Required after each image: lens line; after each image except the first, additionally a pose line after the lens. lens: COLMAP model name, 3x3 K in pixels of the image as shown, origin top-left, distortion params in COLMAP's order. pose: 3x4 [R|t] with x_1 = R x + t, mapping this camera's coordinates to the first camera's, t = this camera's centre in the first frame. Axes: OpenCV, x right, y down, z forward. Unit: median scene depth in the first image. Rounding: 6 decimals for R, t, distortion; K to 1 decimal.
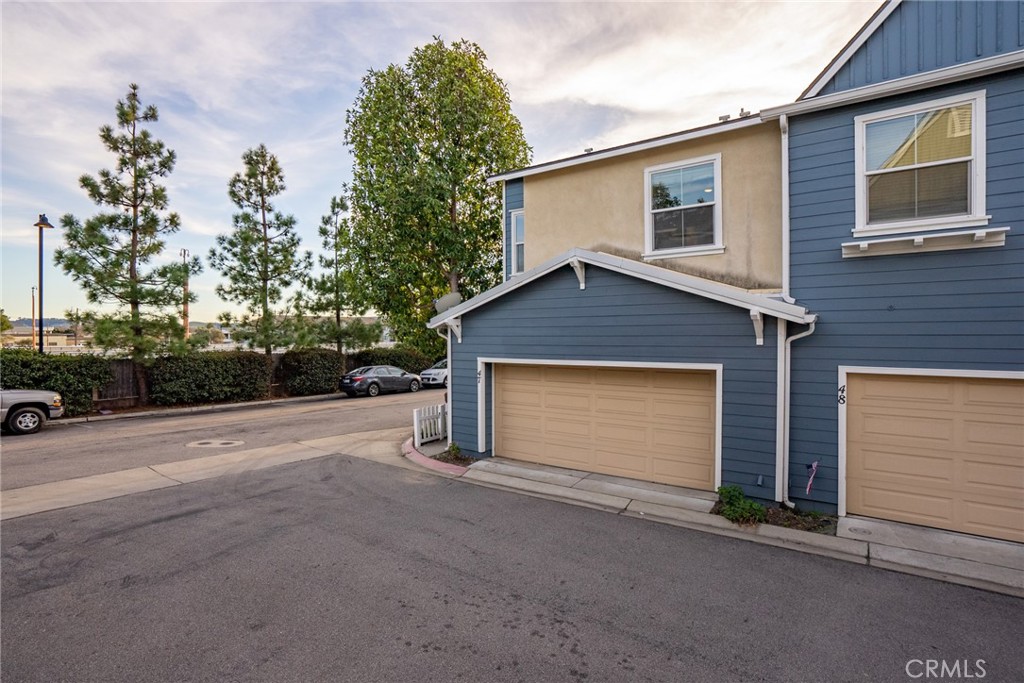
lens RADIAL K [[517.8, 0, 512.0], [0, 517.8, 341.5], [0, 0, 1]] dist [-0.043445, 0.019290]
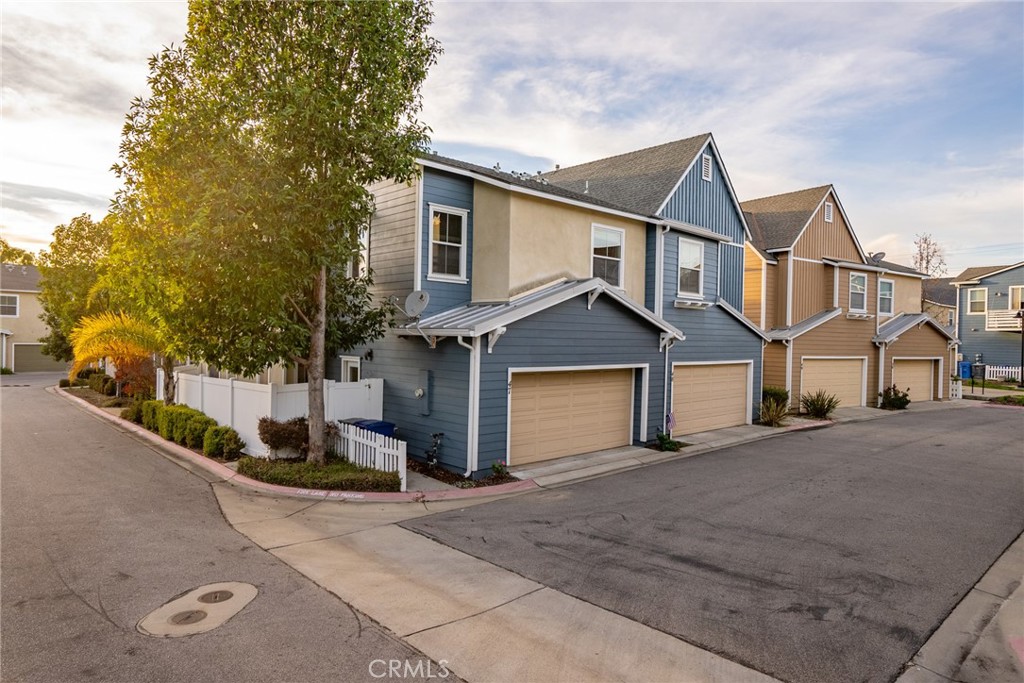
lens RADIAL K [[632.1, 0, 512.0], [0, 632.1, 341.5], [0, 0, 1]] dist [-0.001256, 0.000323]
pose [[0.174671, 0.000995, 0.984626, -1.812121], [-0.005380, 0.999986, -0.000056, -0.027056], [-0.984612, -0.005287, 0.174674, 1.161221]]
